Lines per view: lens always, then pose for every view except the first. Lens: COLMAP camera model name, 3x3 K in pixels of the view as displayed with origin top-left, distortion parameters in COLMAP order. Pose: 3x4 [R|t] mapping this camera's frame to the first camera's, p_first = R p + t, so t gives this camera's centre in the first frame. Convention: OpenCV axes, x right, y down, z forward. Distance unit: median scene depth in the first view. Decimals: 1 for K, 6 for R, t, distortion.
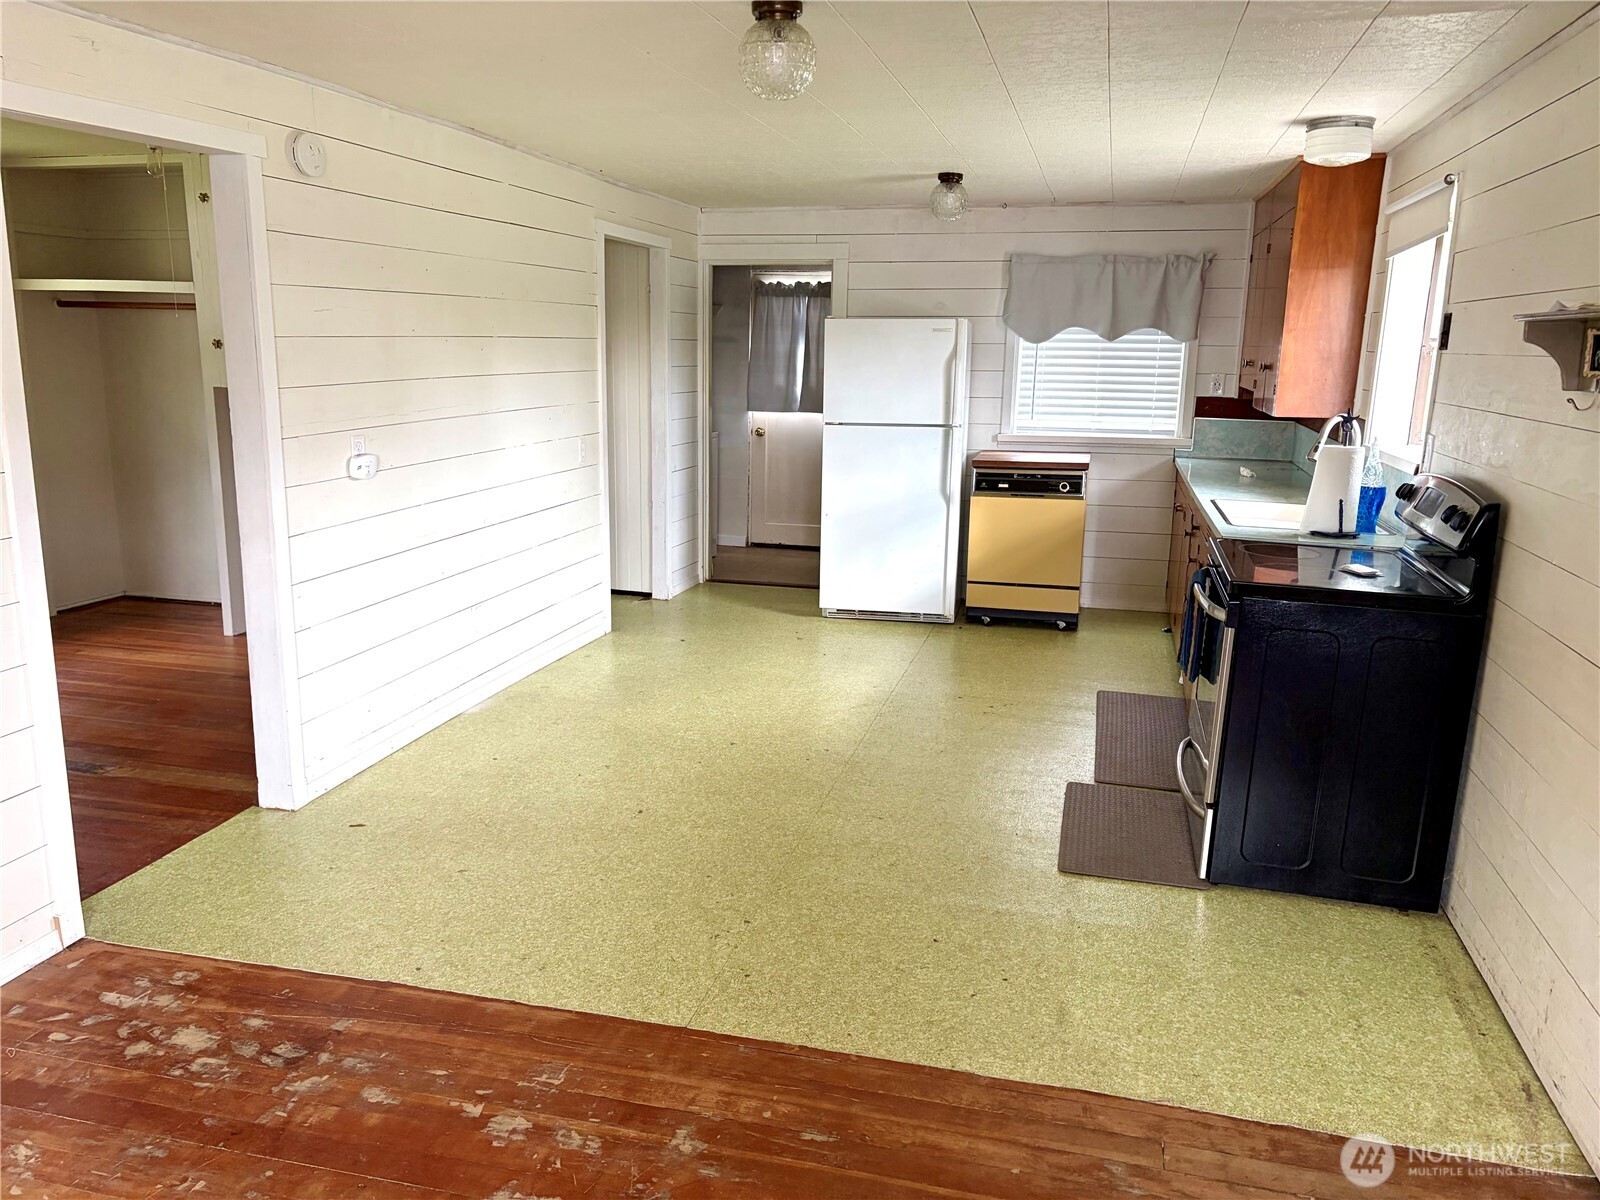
lens RADIAL K [[1201.5, 0, 781.1], [0, 1201.5, 602.9], [0, 0, 1]] dist [0.060821, -0.070144]
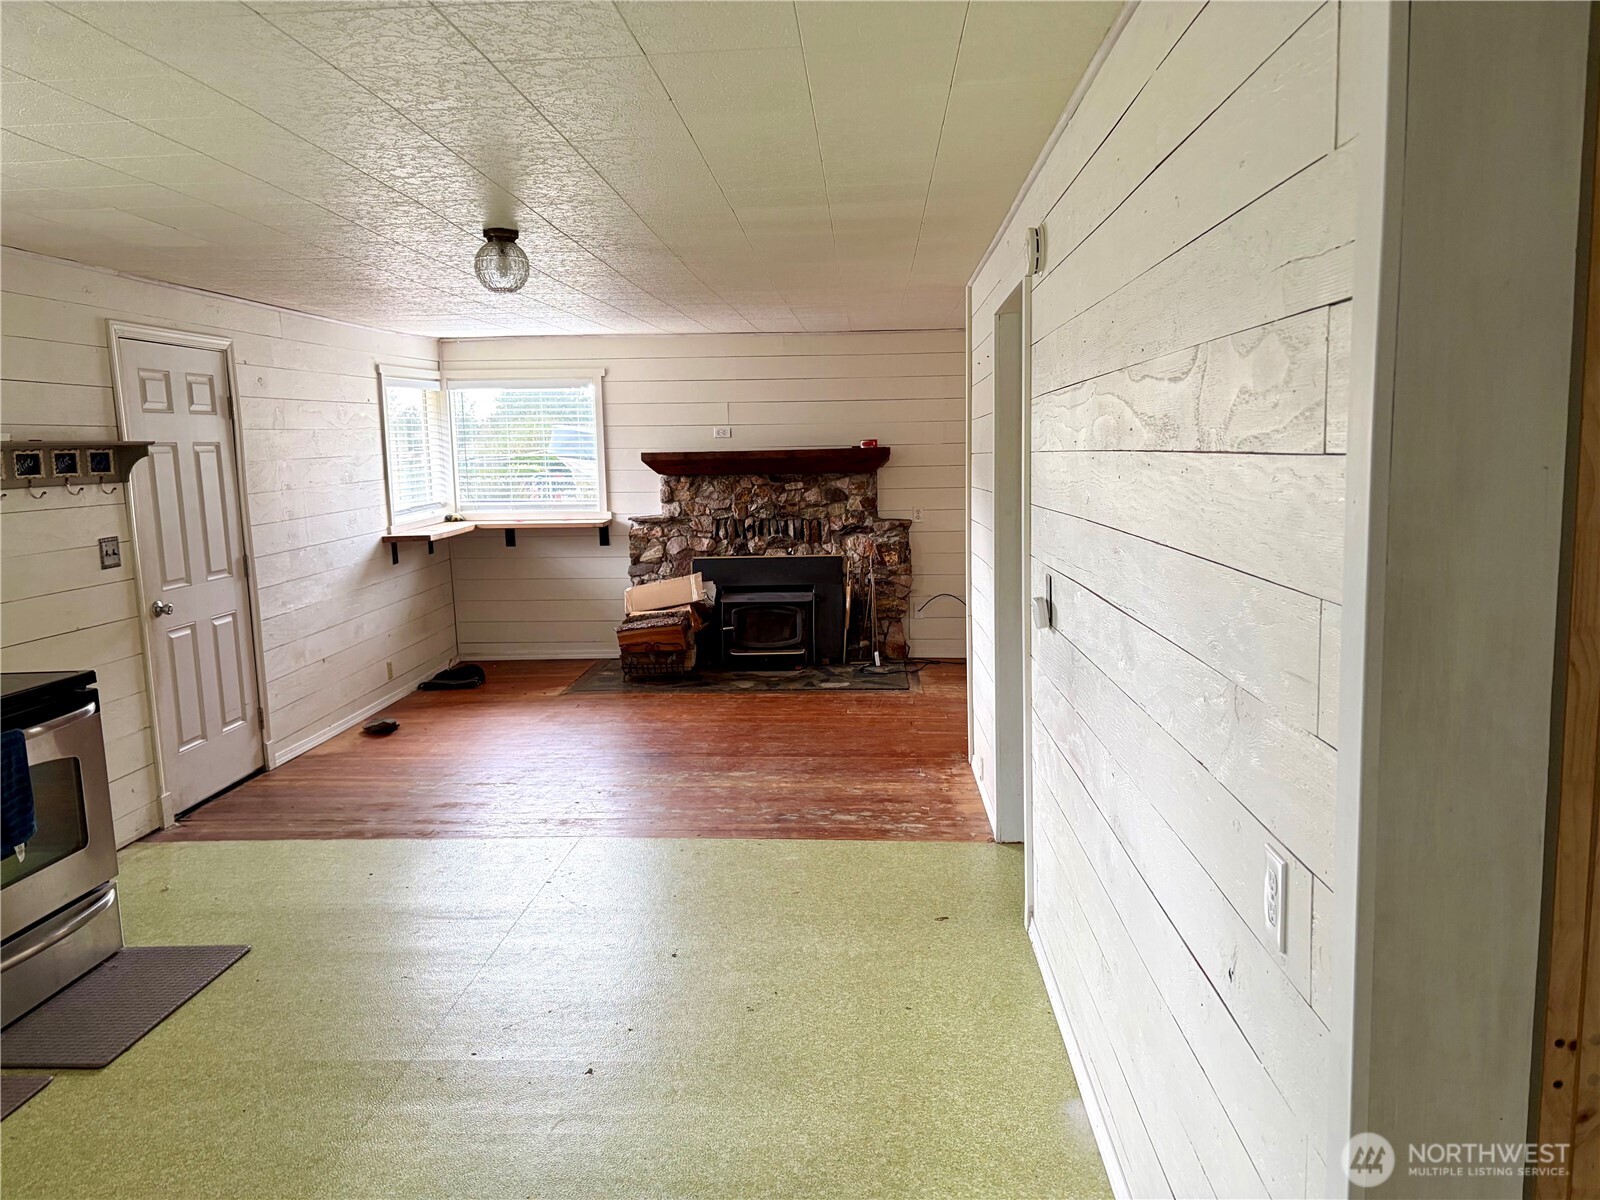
lens RADIAL K [[1201.5, 0, 831.7], [0, 1201.5, 613.8], [0, 0, 1]] dist [0.060821, -0.070144]
pose [[-0.972771, 0.032596, -0.229465, -0.022575], [-0.049745, 0.937622, 0.344078, -0.337546], [0.226367, 0.346124, -0.910470, 1.488014]]
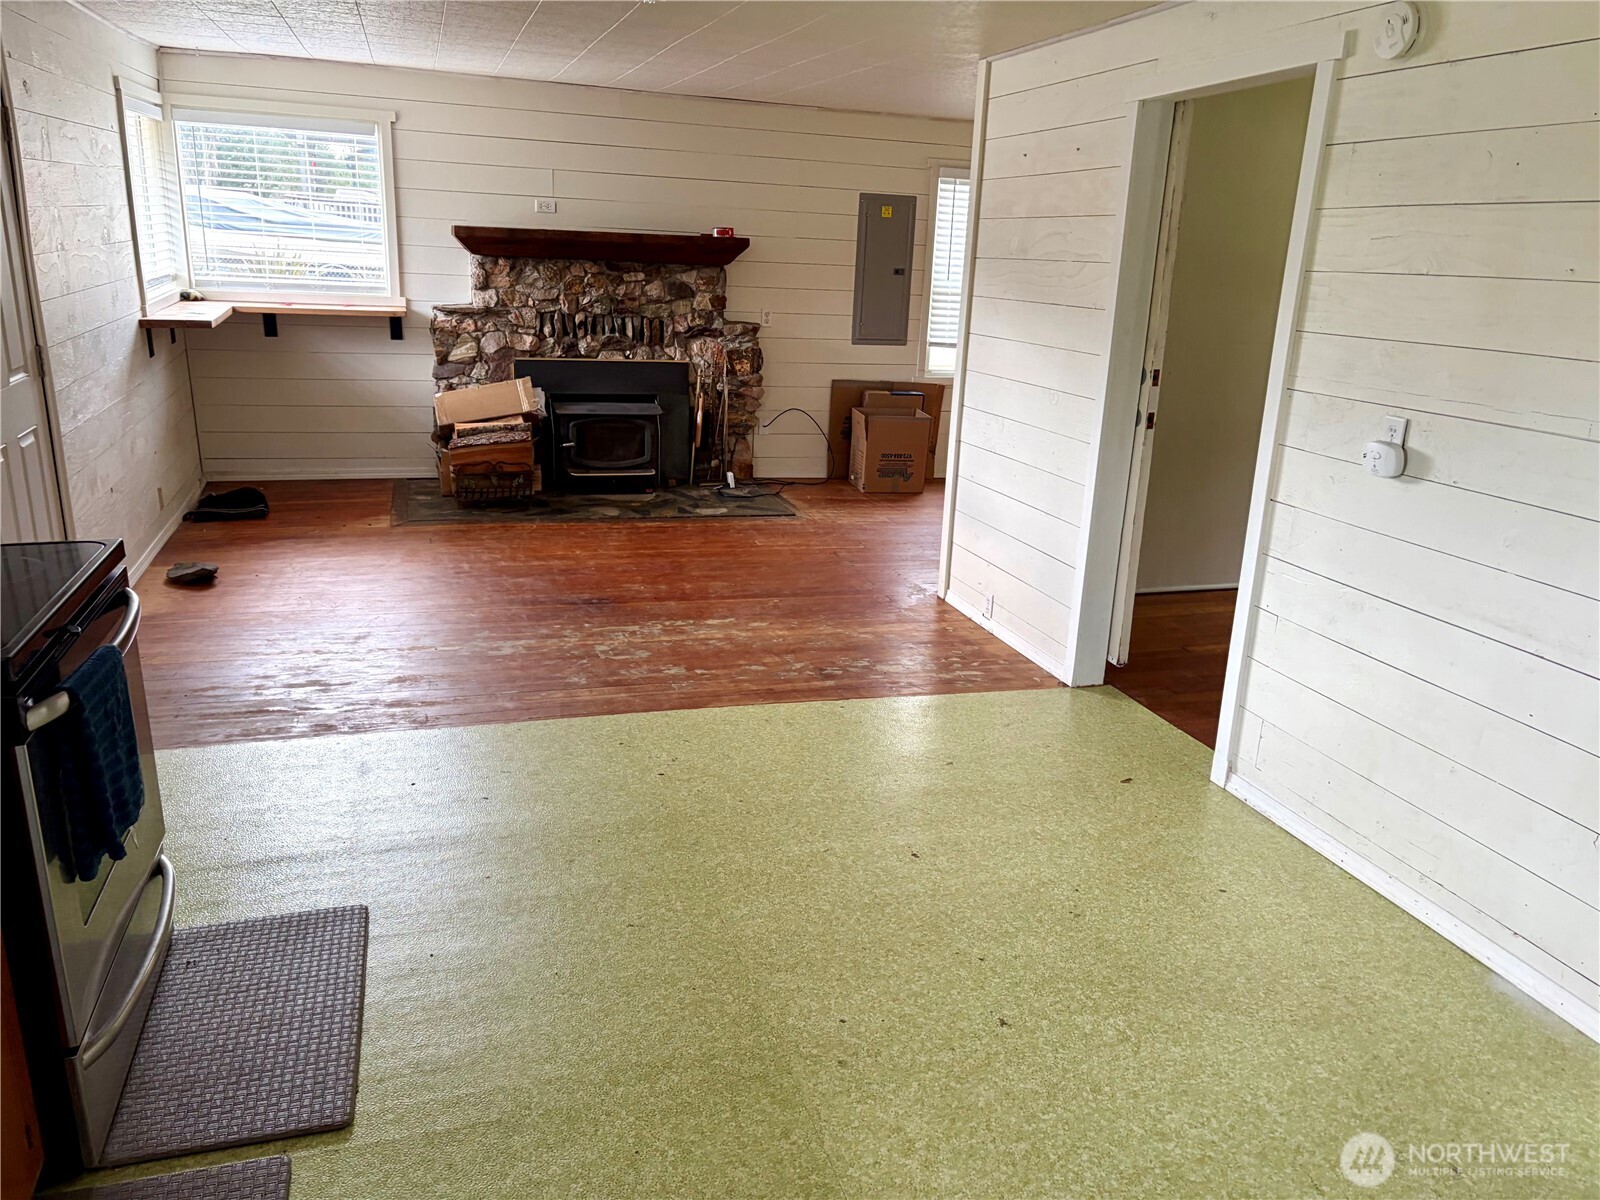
lens RADIAL K [[1201.5, 0, 813.1], [0, 1201.5, 608.2], [0, 0, 1]] dist [0.060821, -0.070144]
pose [[-0.839699, 0.106058, -0.532595, 0.286543], [-0.174102, 0.876399, 0.449013, -0.260806], [0.514387, 0.469762, -0.717447, 1.208769]]
